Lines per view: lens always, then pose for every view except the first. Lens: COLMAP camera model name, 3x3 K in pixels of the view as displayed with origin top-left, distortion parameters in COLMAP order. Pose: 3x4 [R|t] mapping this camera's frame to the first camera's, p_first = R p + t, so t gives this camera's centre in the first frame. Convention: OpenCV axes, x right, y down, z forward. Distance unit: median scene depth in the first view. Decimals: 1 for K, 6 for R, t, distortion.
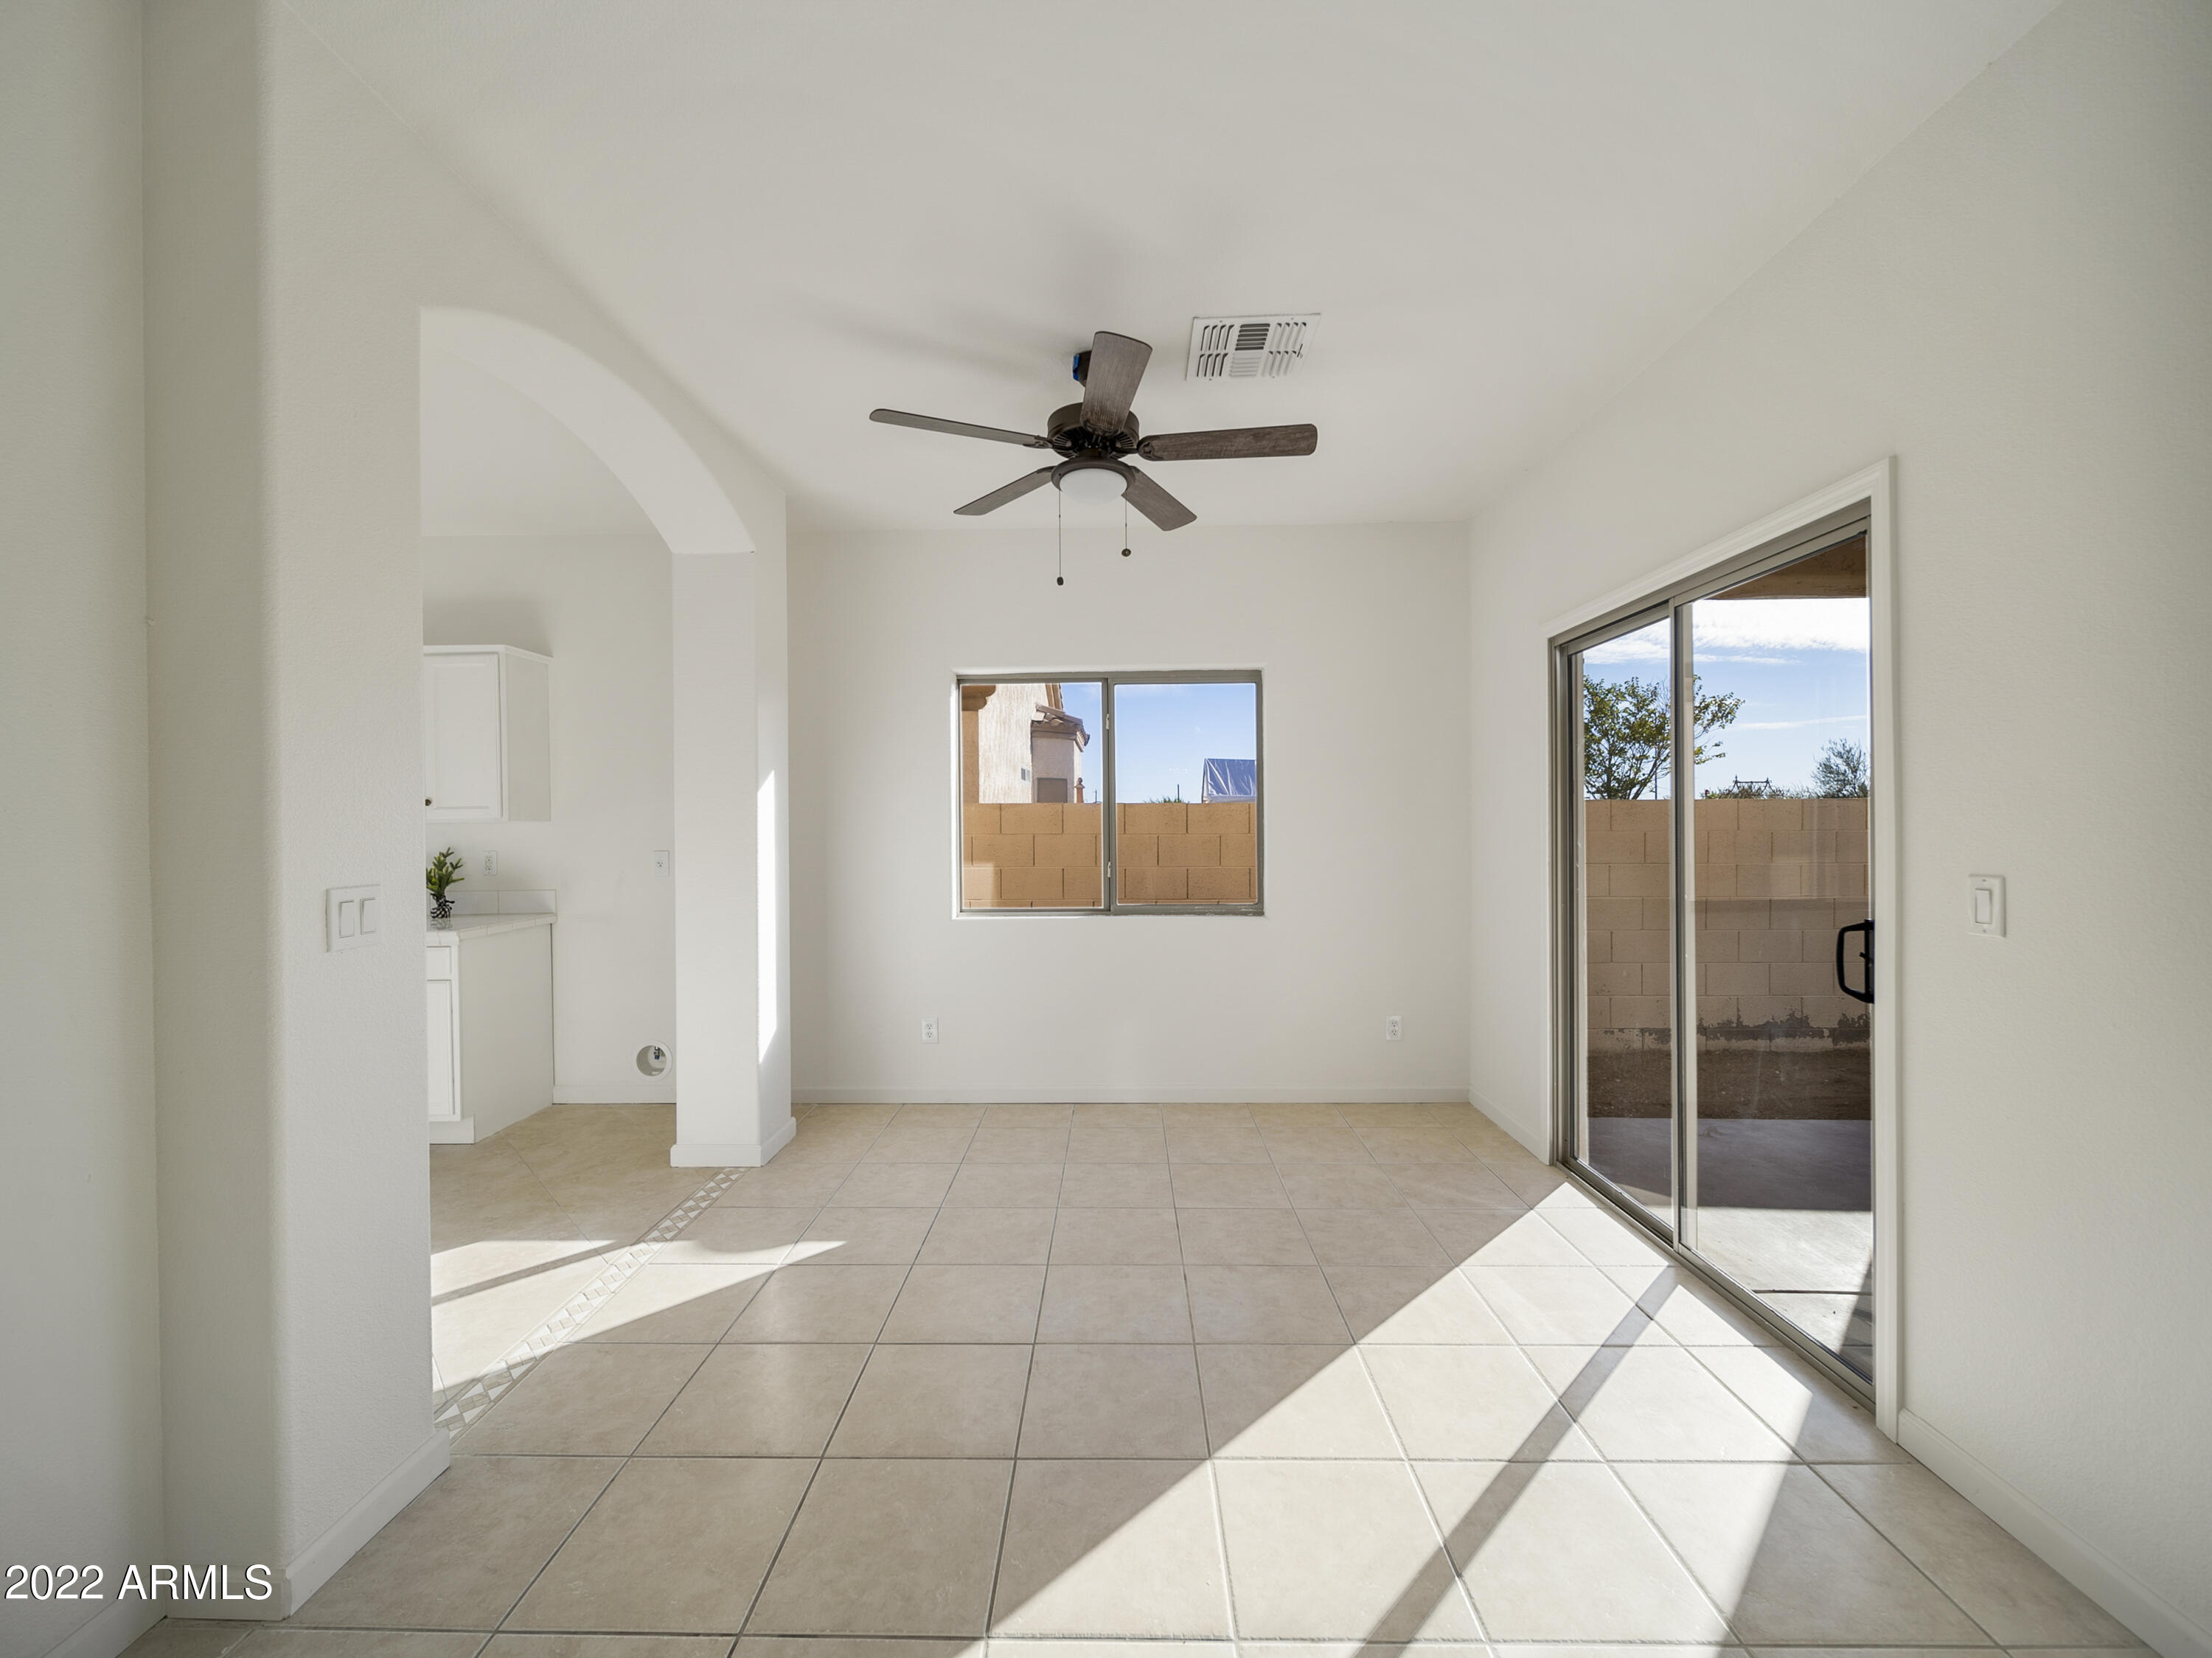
lens RADIAL K [[888.7, 0, 1102.4], [0, 888.7, 828.7], [0, 0, 1]] dist [0.000474, 0.000462]
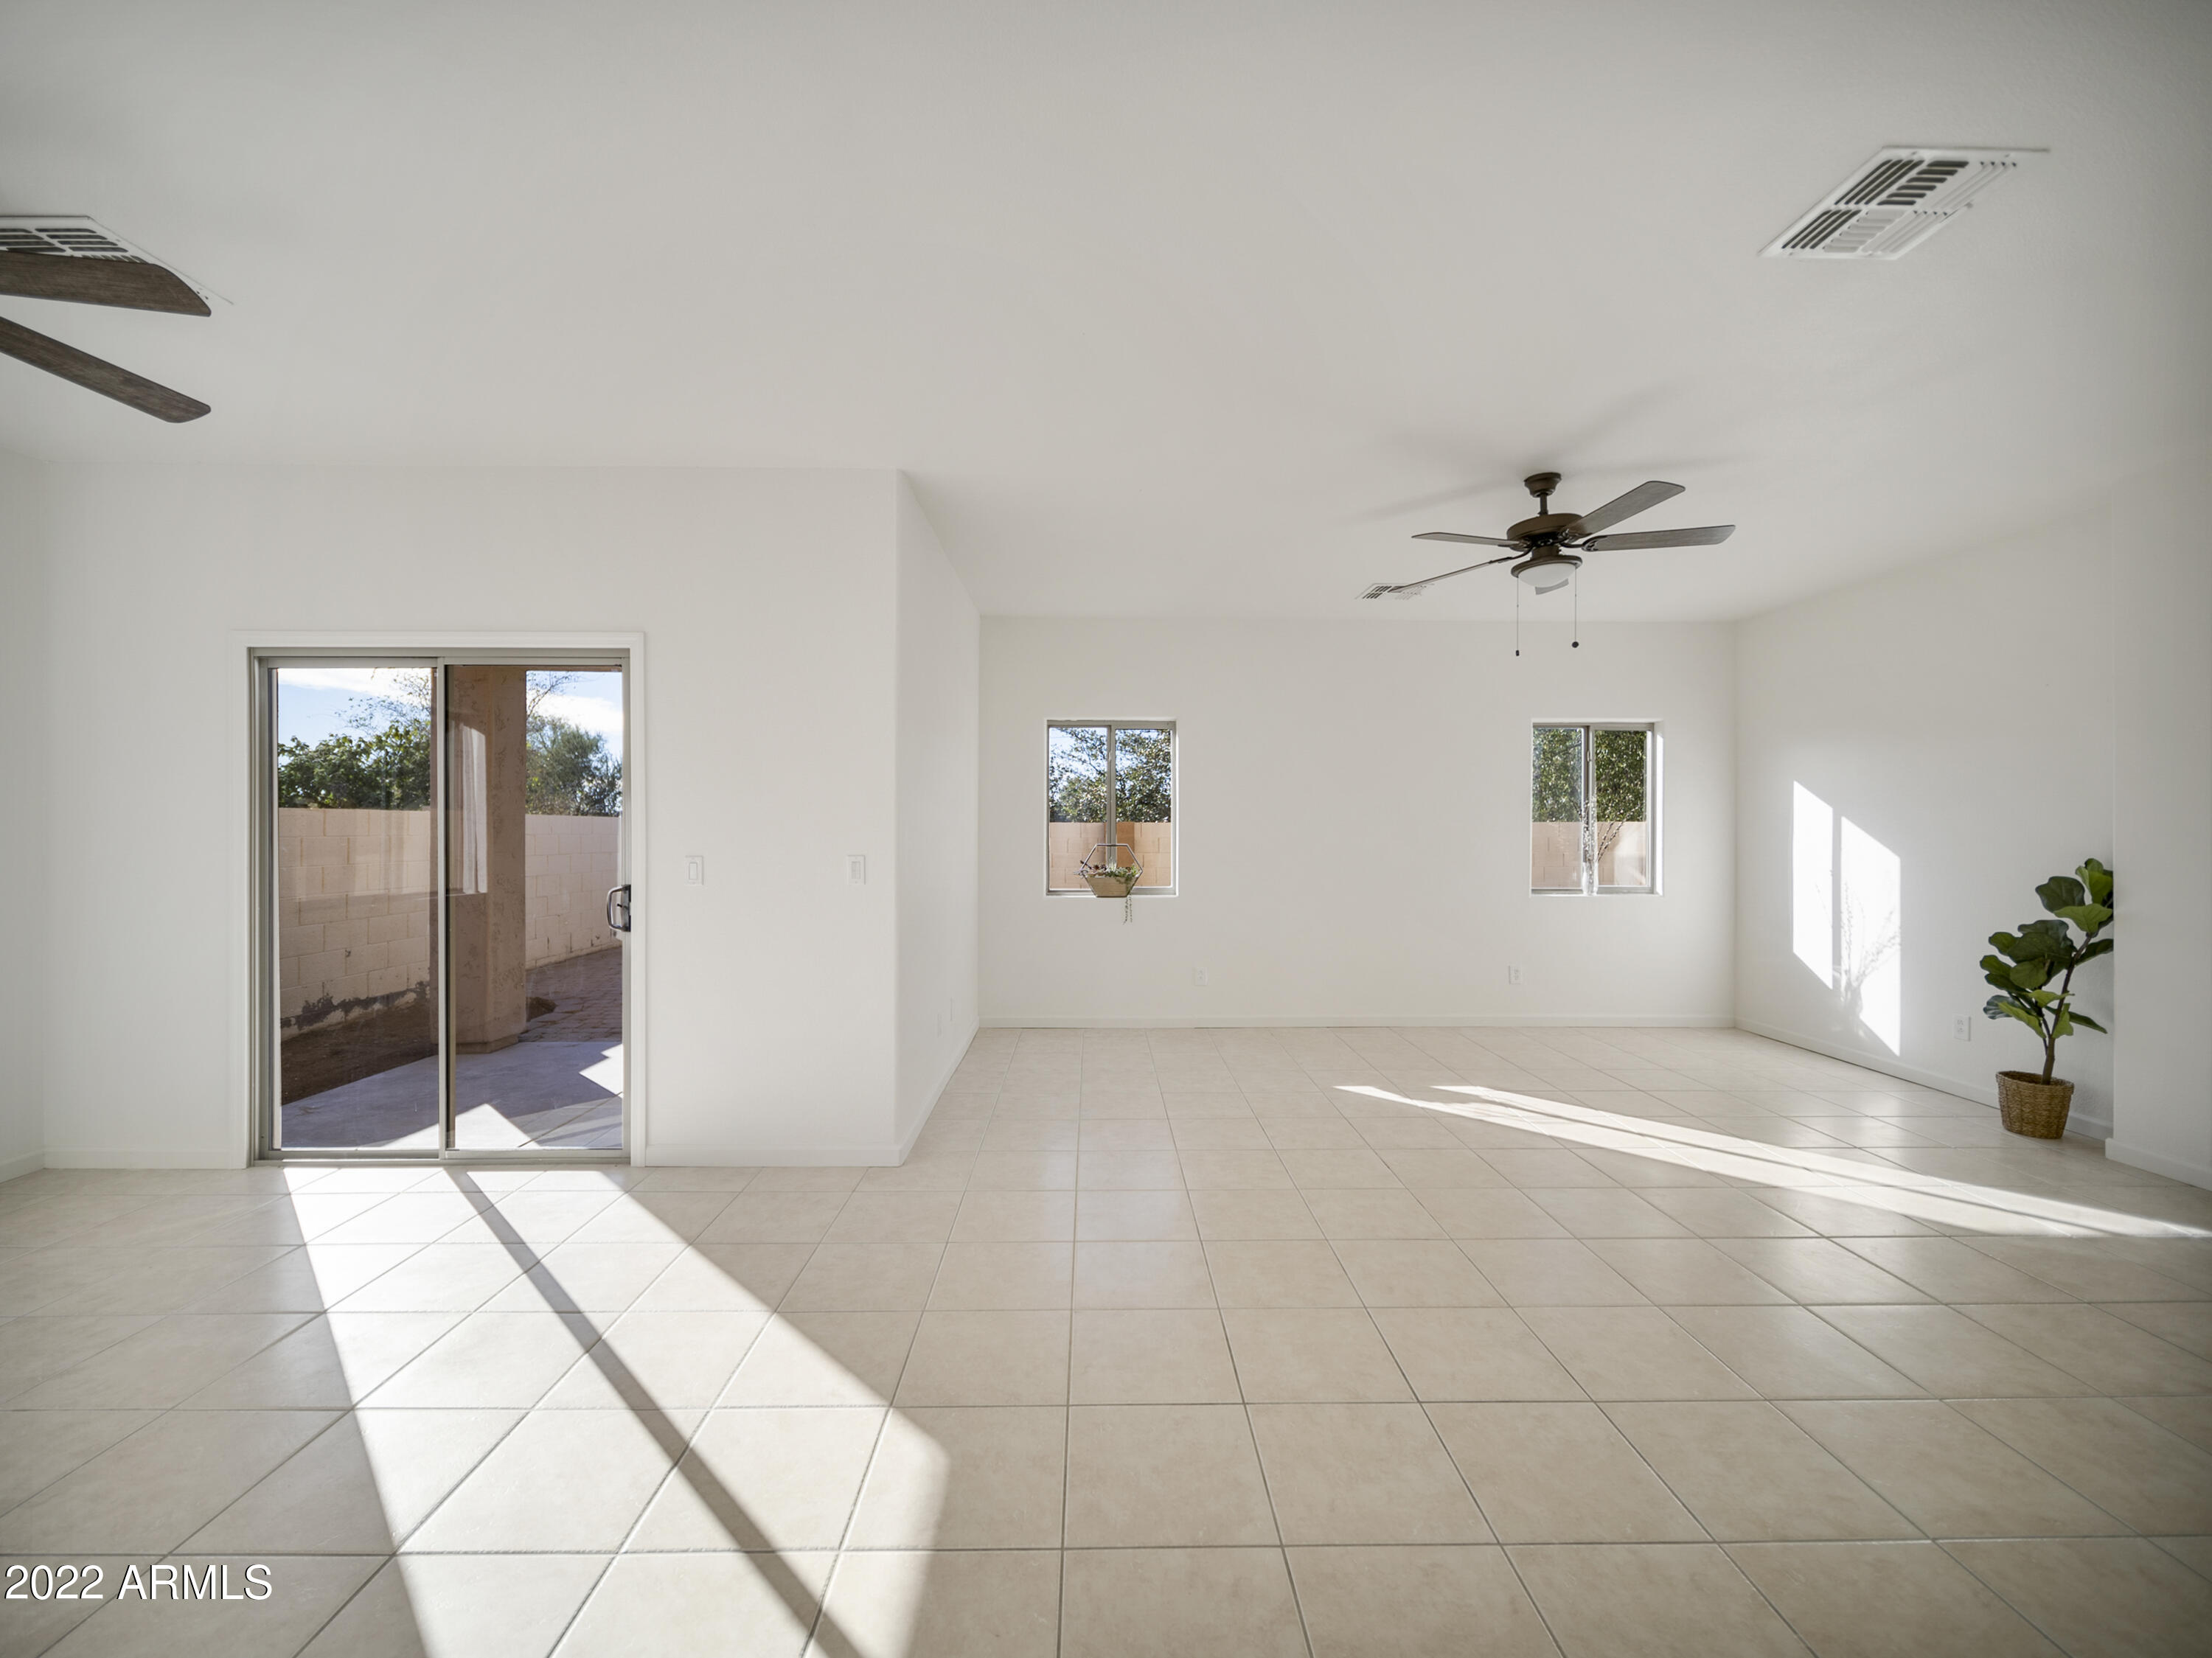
lens RADIAL K [[888.7, 0, 1102.4], [0, 888.7, 828.7], [0, 0, 1]] dist [0.000474, 0.000462]
pose [[-0.039100, 0.007324, 0.999208, -0.462767], [0.002932, 0.999970, -0.007215, 0.002668], [-0.999231, 0.002647, -0.039120, 0.054947]]
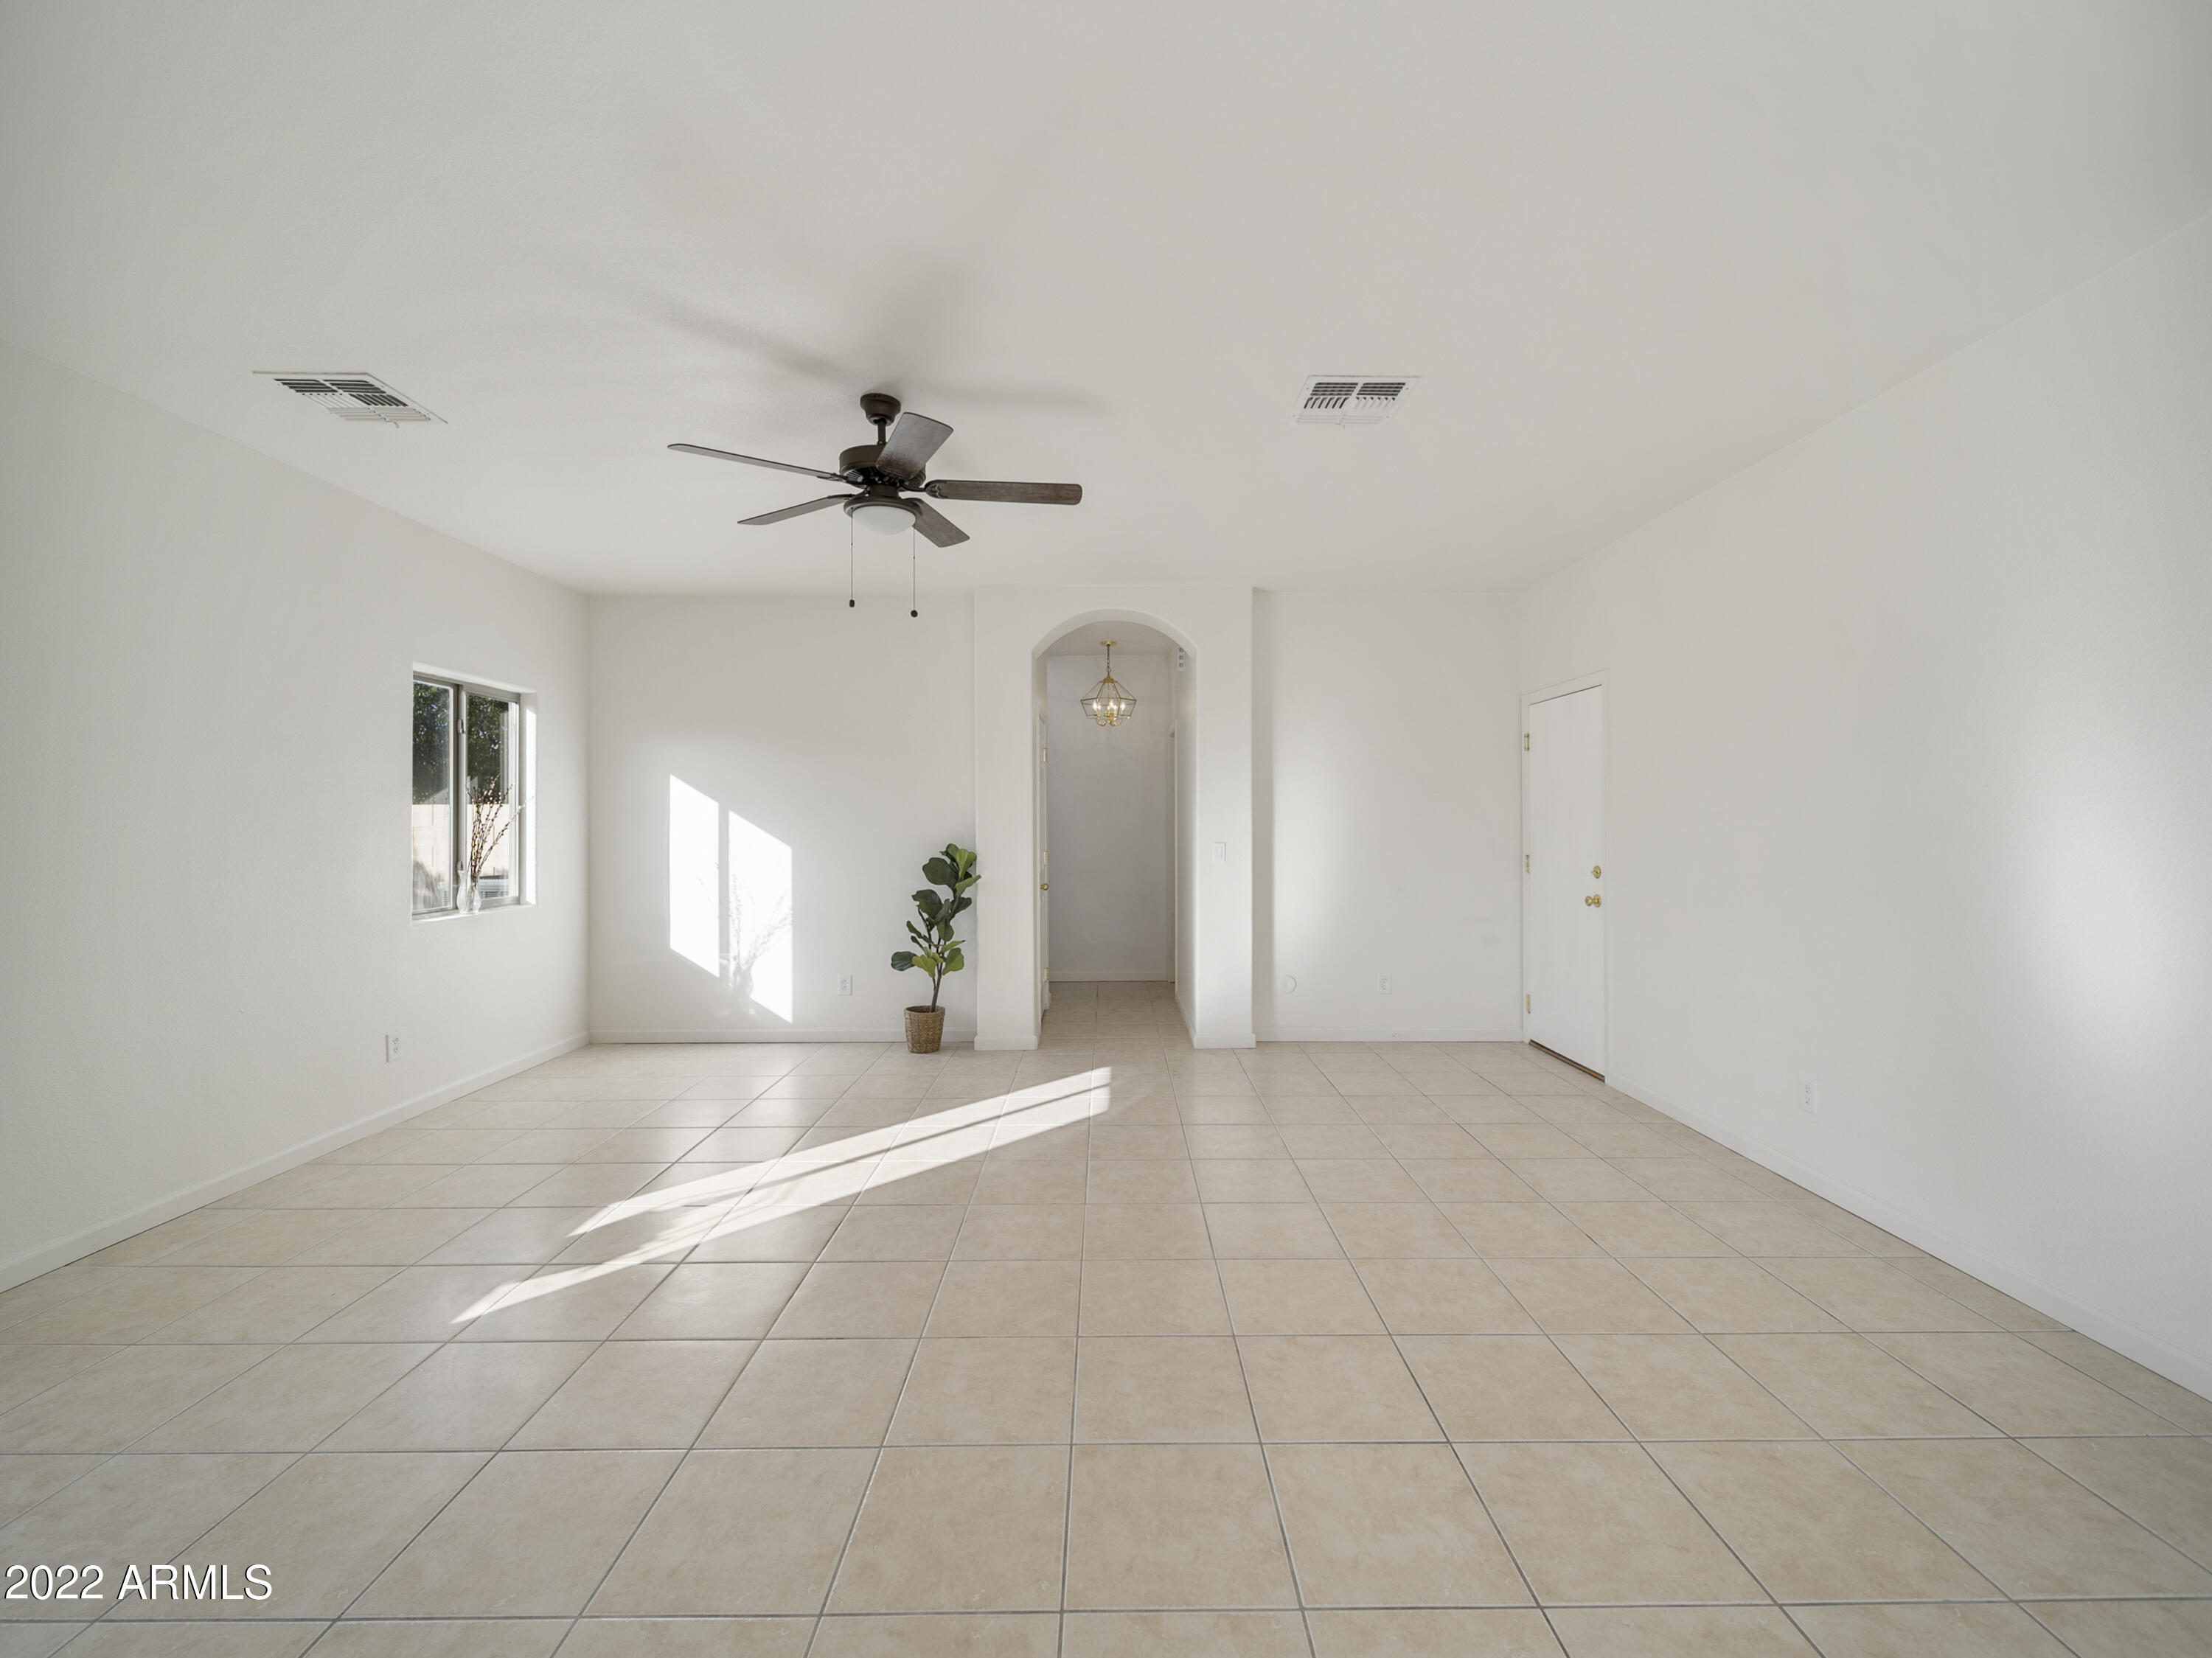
lens RADIAL K [[908.9, 0, 1108.8], [0, 908.9, 812.0], [0, 0, 1]] dist [-0.000698, 0.000029]
pose [[-0.999565, 0.010556, -0.027526, 0.232743], [0.010677, 0.999934, -0.004255, -0.007438], [0.027479, -0.004547, -0.999612, 0.333802]]
